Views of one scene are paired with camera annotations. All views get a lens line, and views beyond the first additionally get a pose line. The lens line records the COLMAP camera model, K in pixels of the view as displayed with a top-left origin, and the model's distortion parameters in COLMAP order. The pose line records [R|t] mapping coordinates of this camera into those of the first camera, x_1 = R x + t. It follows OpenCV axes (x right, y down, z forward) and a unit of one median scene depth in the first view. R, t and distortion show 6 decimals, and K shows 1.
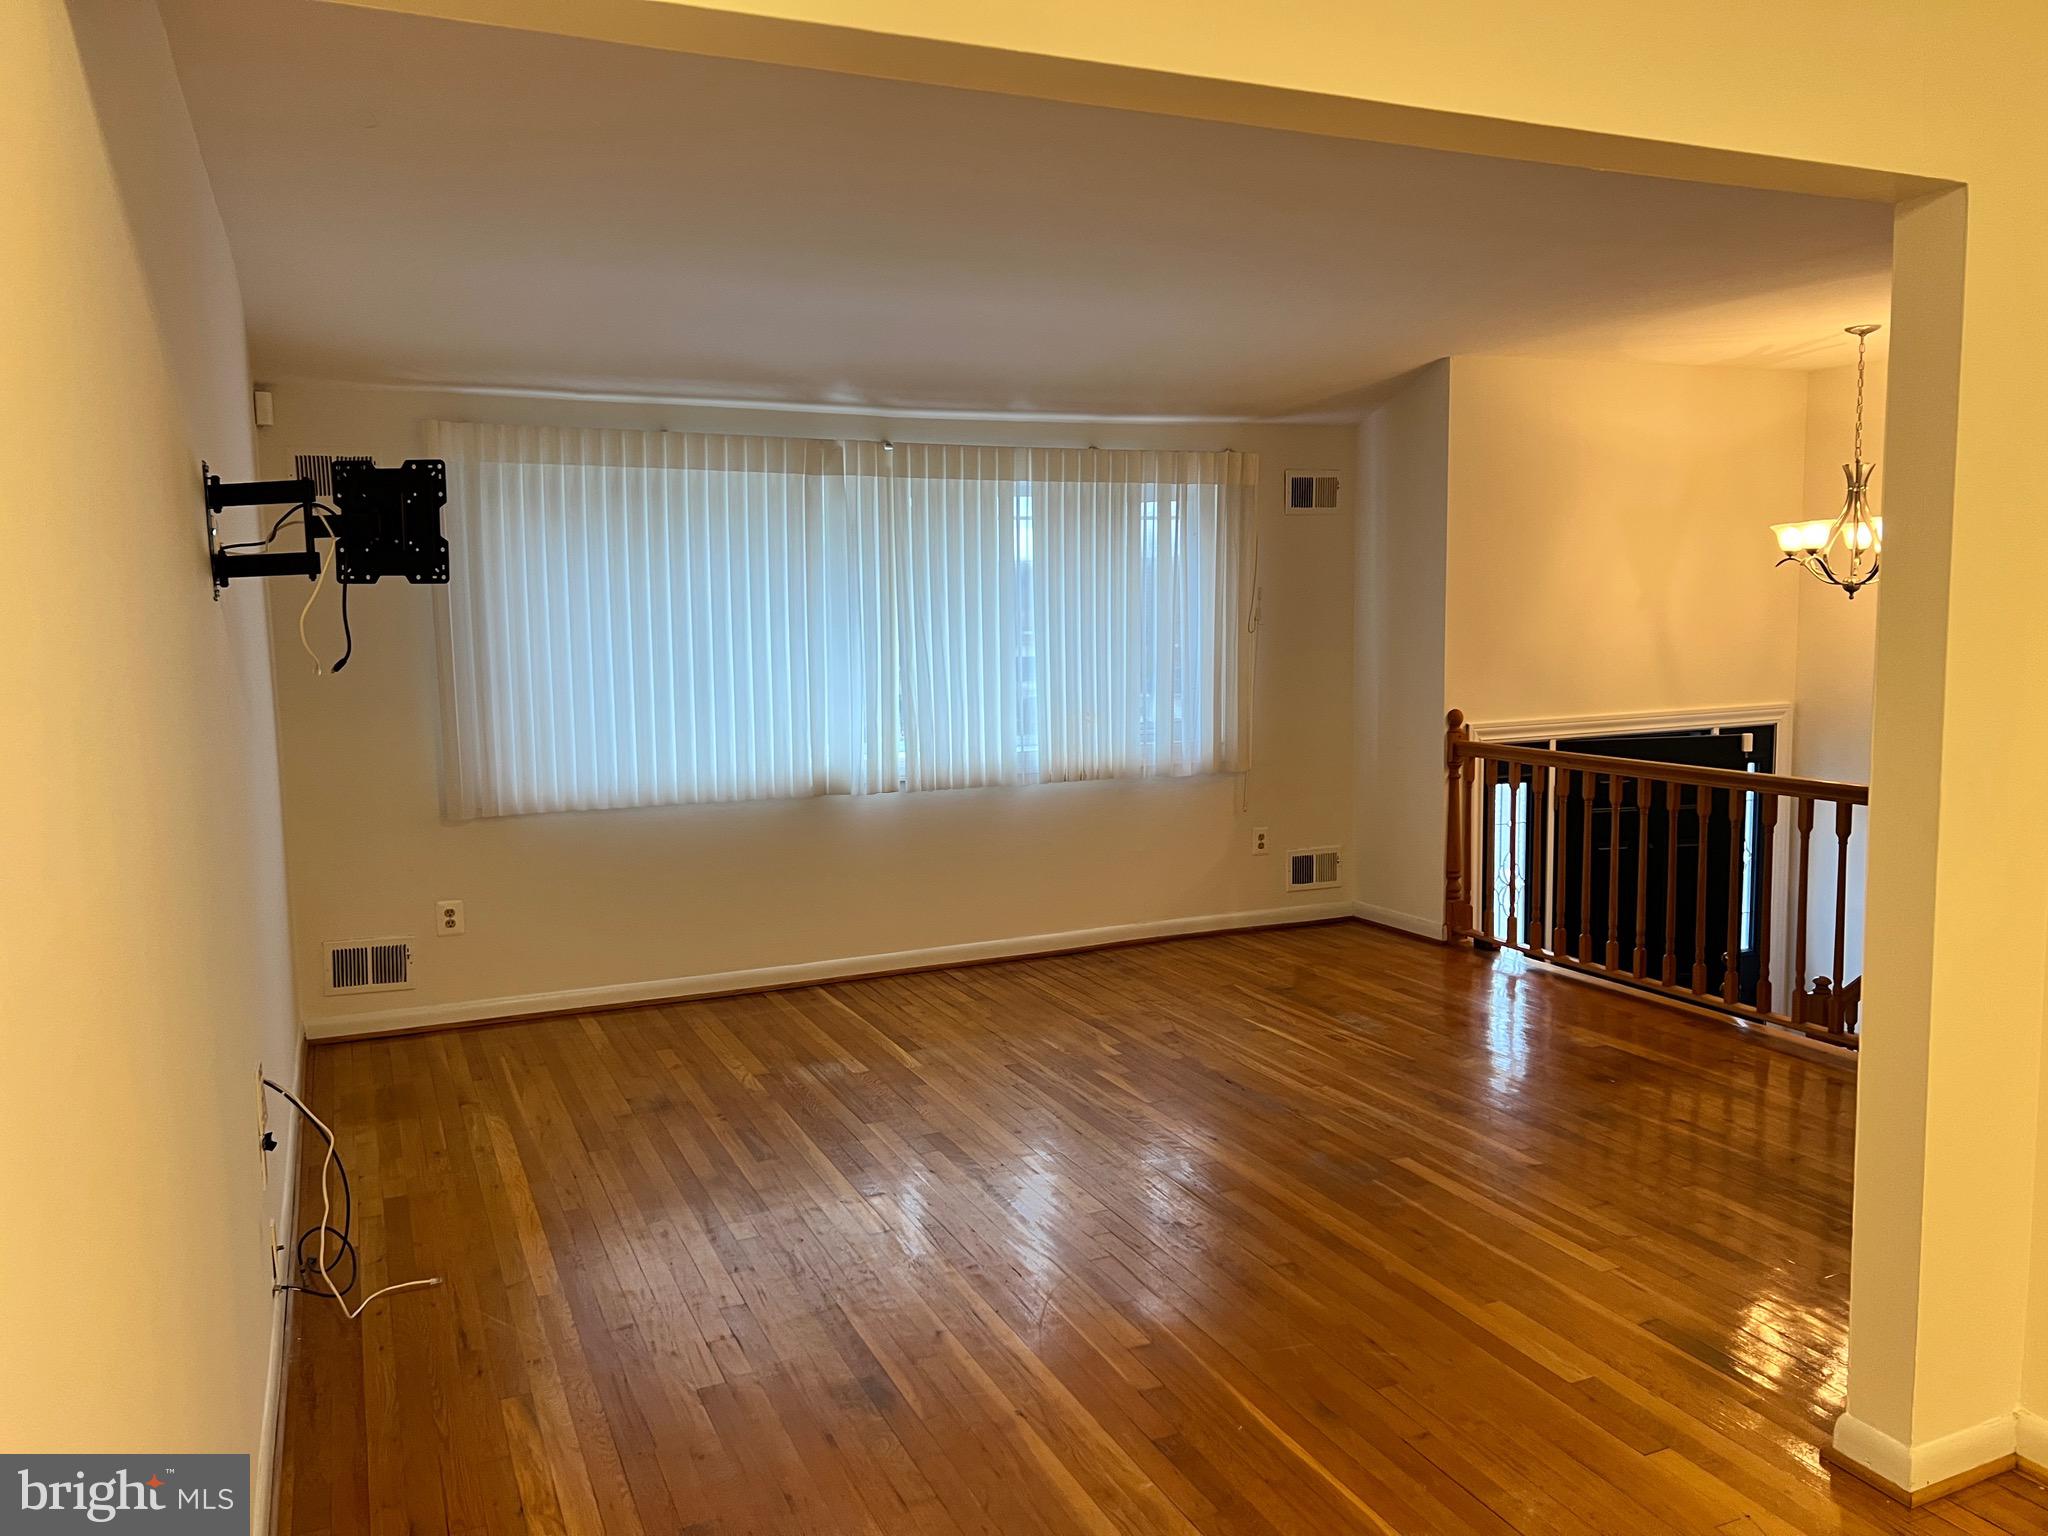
lens RADIAL K [[1527.8, 0, 1038.3], [0, 1527.8, 761.0], [0, 0, 1]] dist [0.093828, -0.137677]
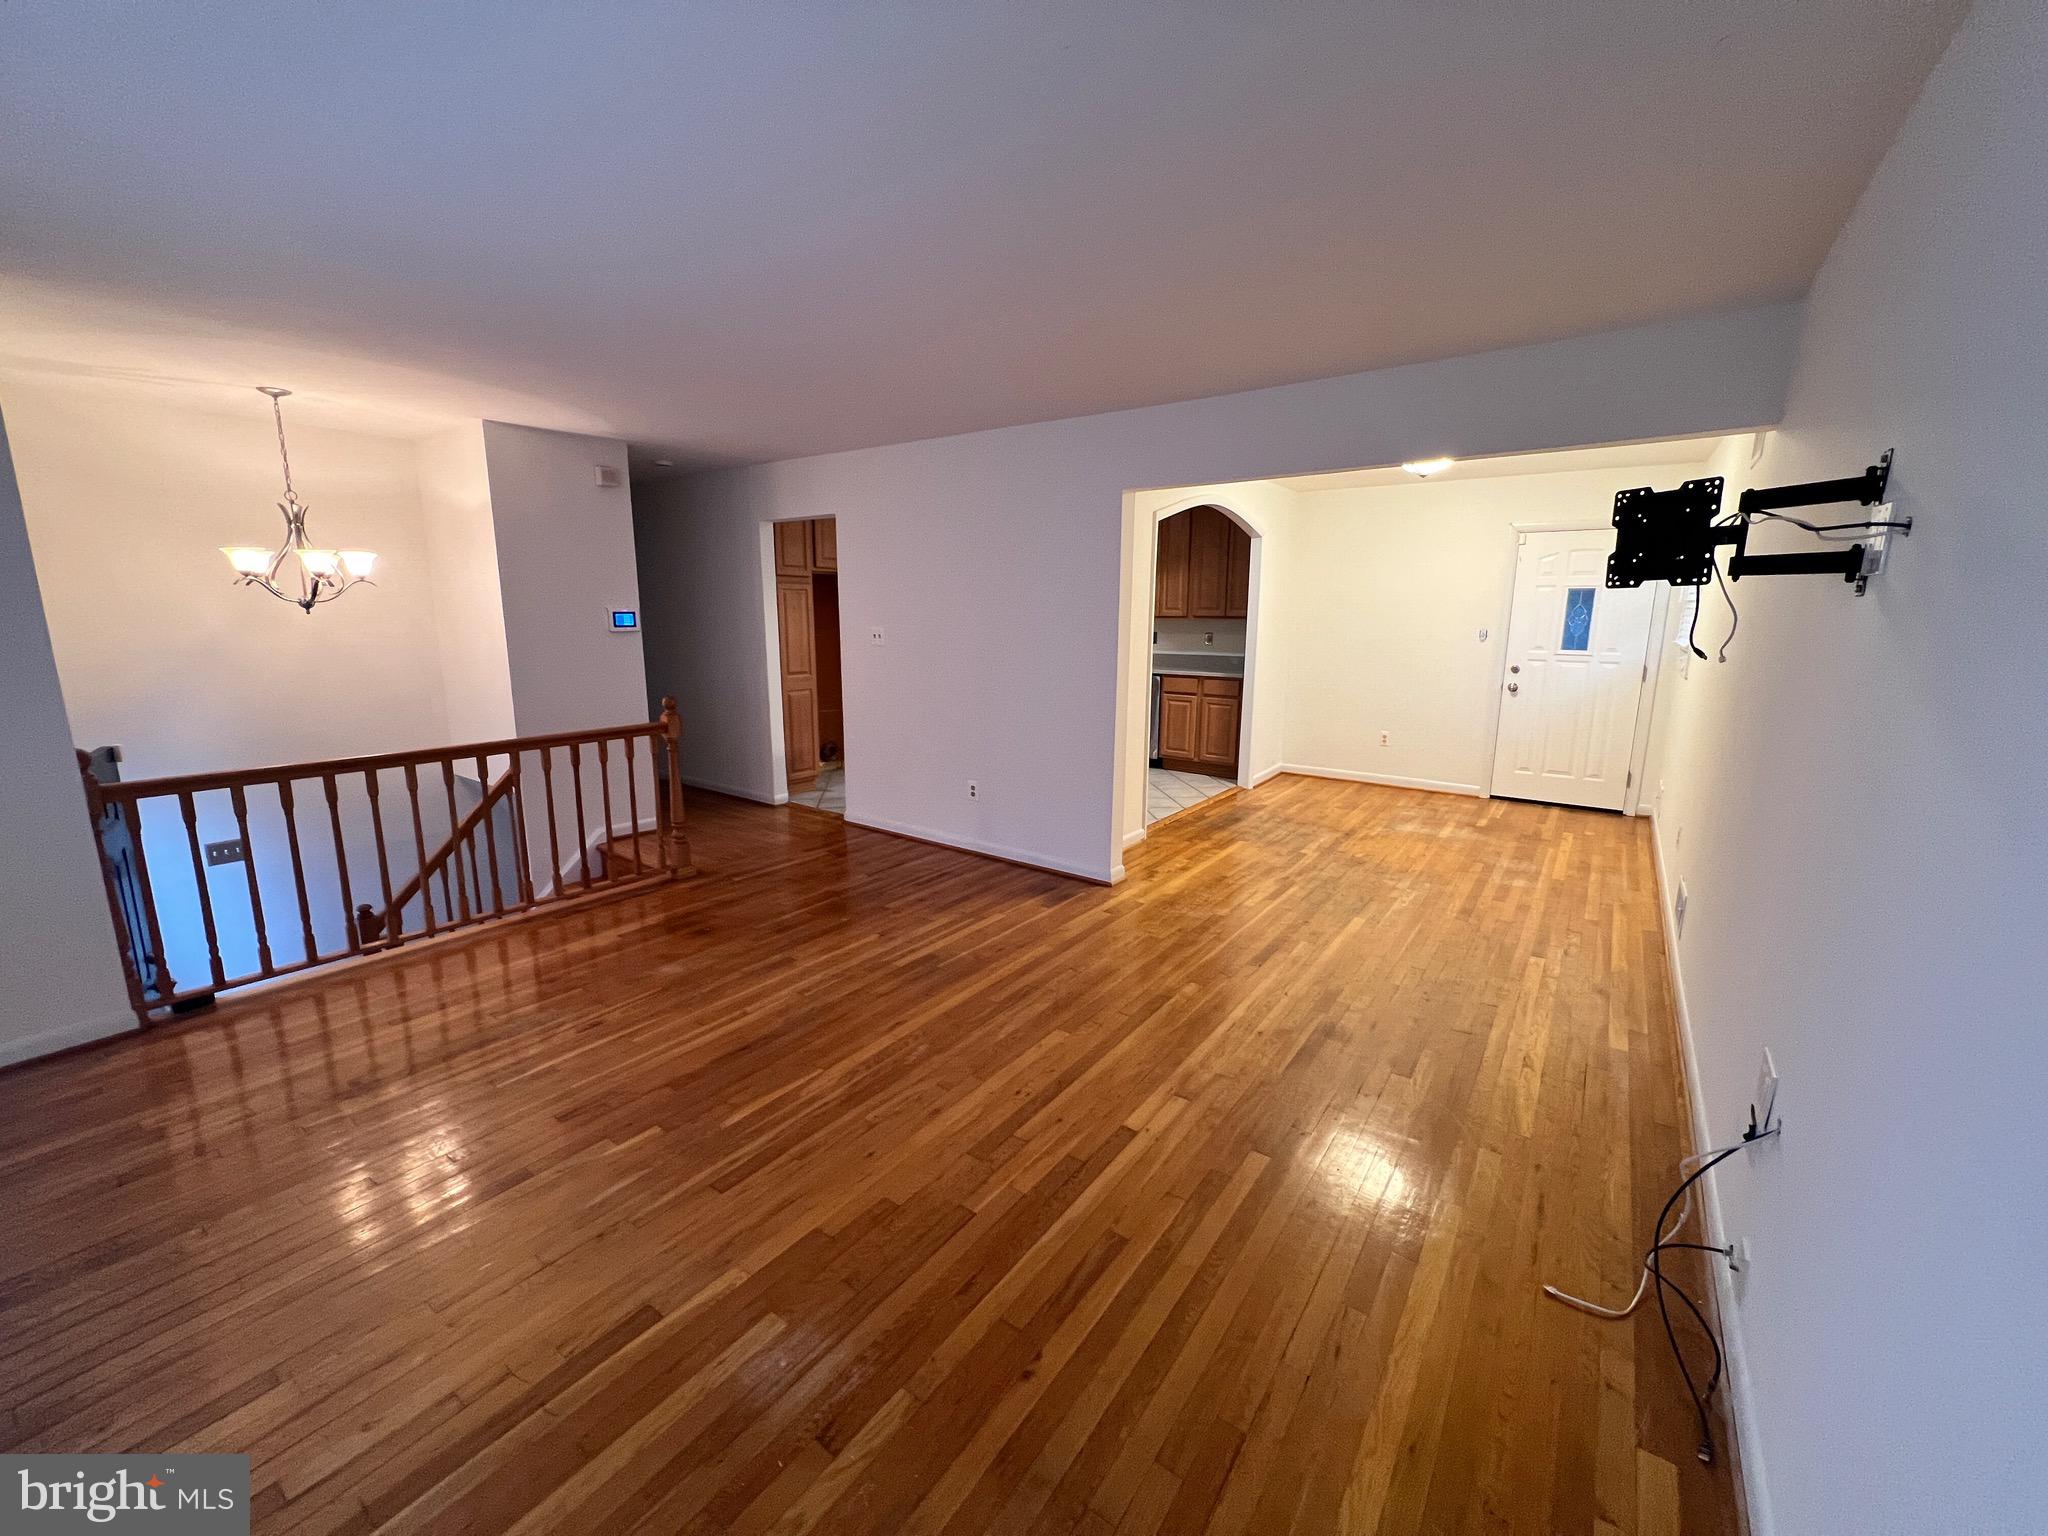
lens RADIAL K [[817.7, 0, 1022.5], [0, 817.7, 761.0], [0, 0, 1]] dist [-0.001619, -0.000121]
pose [[-0.496482, -0.143985, 0.856022, -0.395483], [0.090872, 0.972108, 0.216216, -0.089296], [-0.863277, 0.185136, -0.469550, 0.938540]]
